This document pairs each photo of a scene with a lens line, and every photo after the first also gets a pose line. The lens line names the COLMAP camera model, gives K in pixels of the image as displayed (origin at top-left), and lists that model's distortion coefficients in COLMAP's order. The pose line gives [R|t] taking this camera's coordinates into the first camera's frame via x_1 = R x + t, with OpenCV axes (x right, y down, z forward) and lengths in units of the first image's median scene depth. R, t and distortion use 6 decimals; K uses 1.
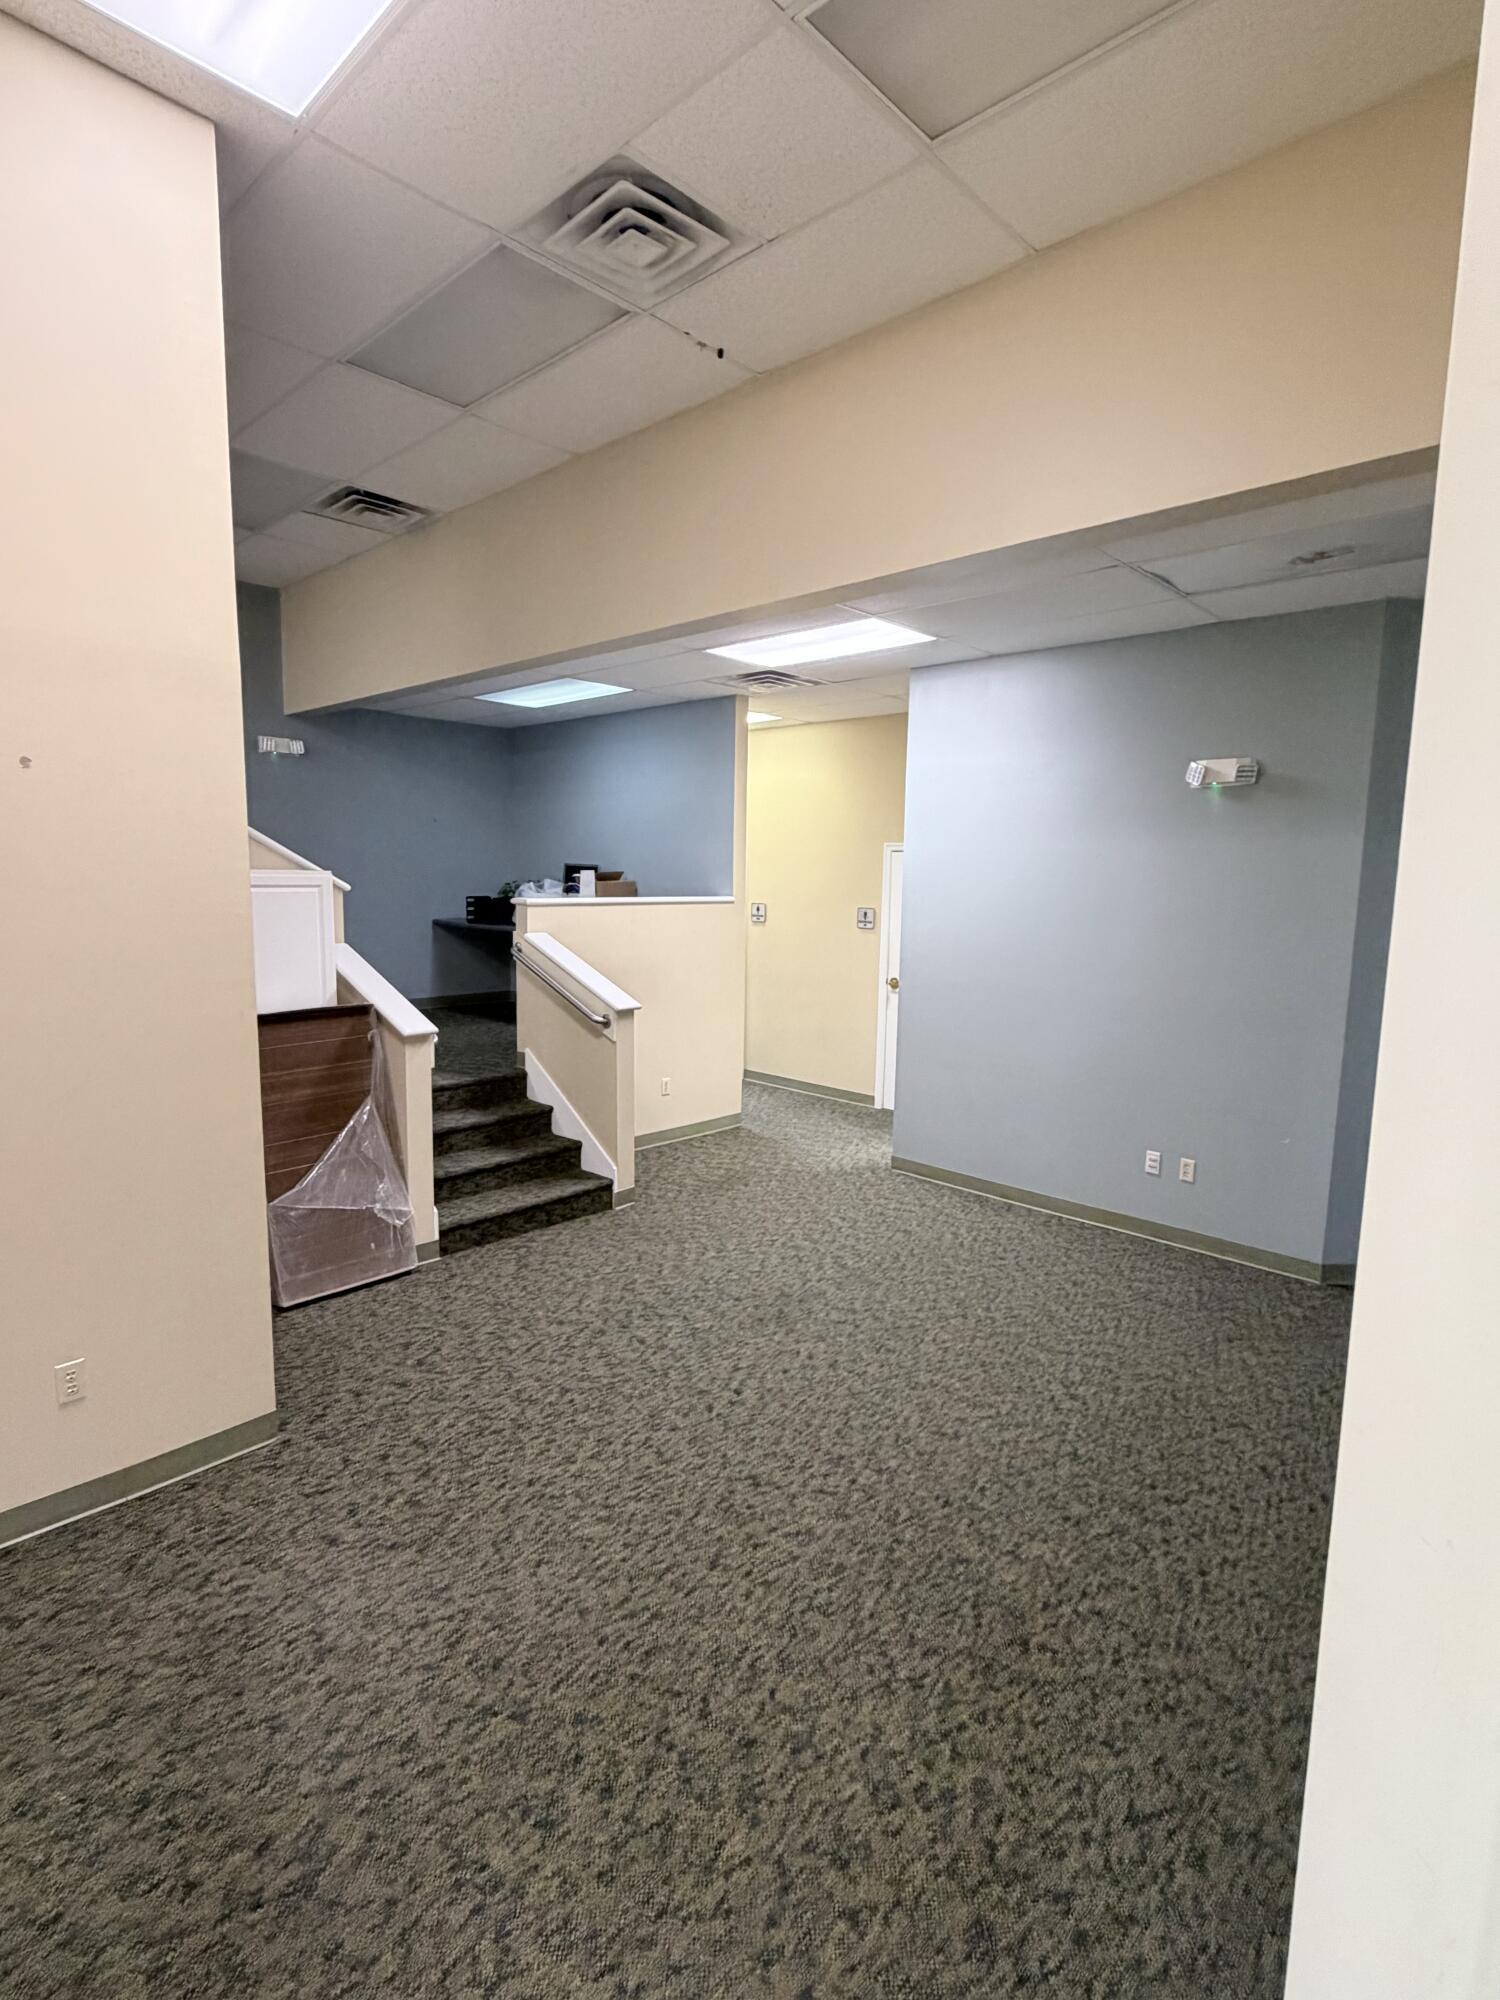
lens RADIAL K [[996.8, 0, 745.4], [0, 996.8, 1004.6], [0, 0, 1]] dist [-0.000933, 0.001473]
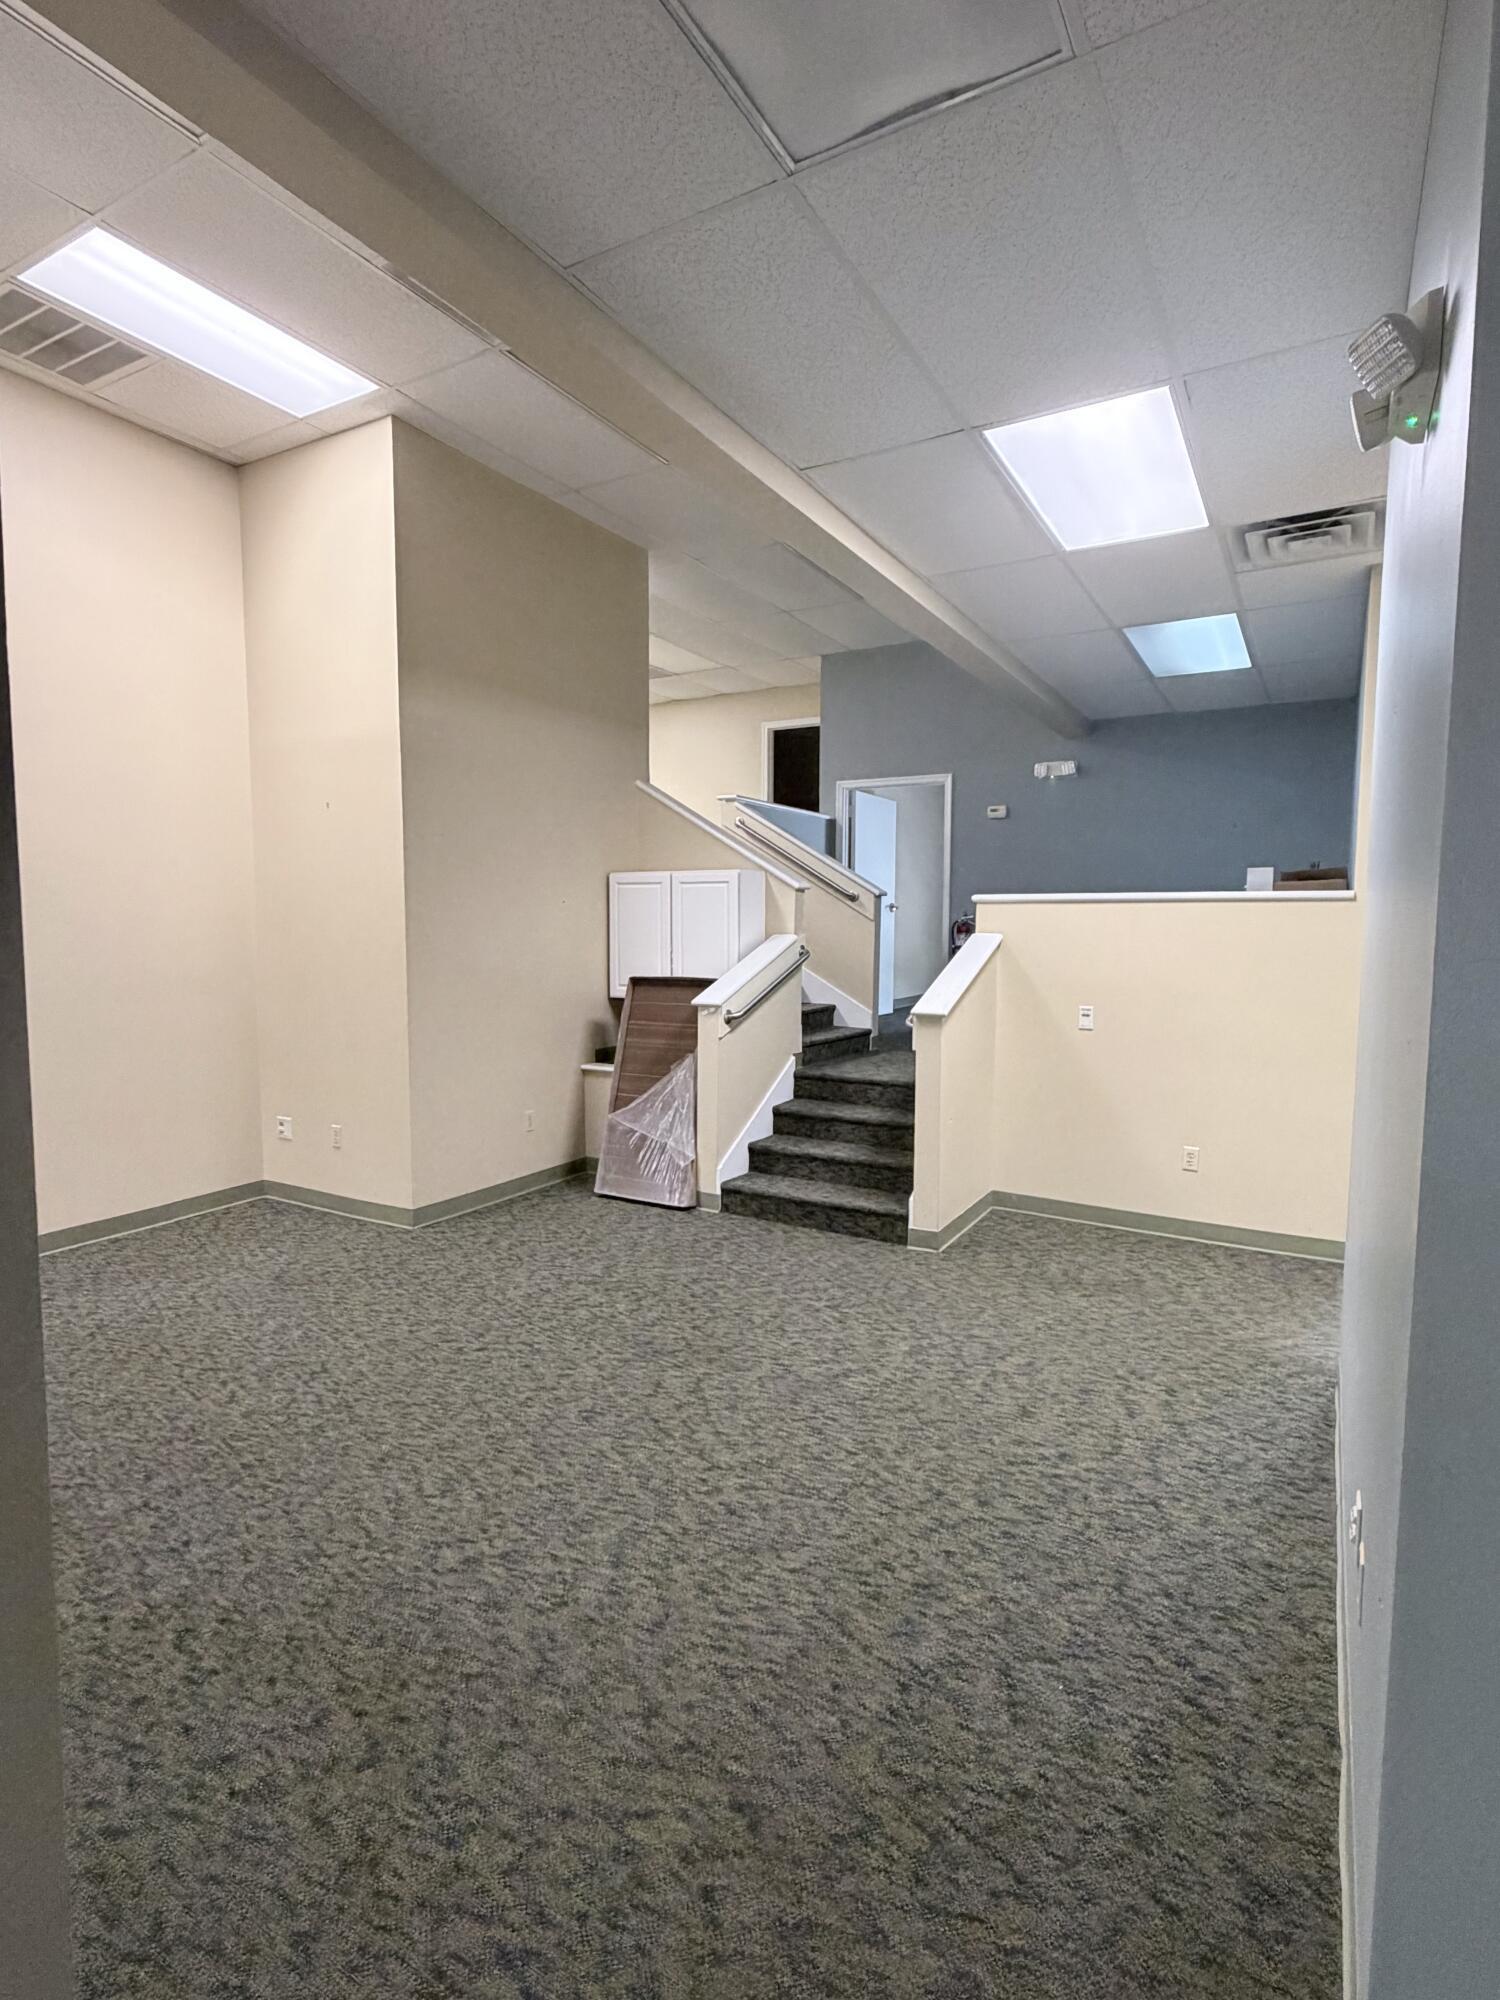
lens RADIAL K [[996.8, 0, 757.8], [0, 996.8, 998.9], [0, 0, 1]] dist [-0.000933, 0.001473]
pose [[0.244113, 0.057828, -0.968021, 0.753113], [-0.129937, 0.991170, 0.026444, -0.013511], [0.961002, 0.119326, 0.249471, 0.737053]]
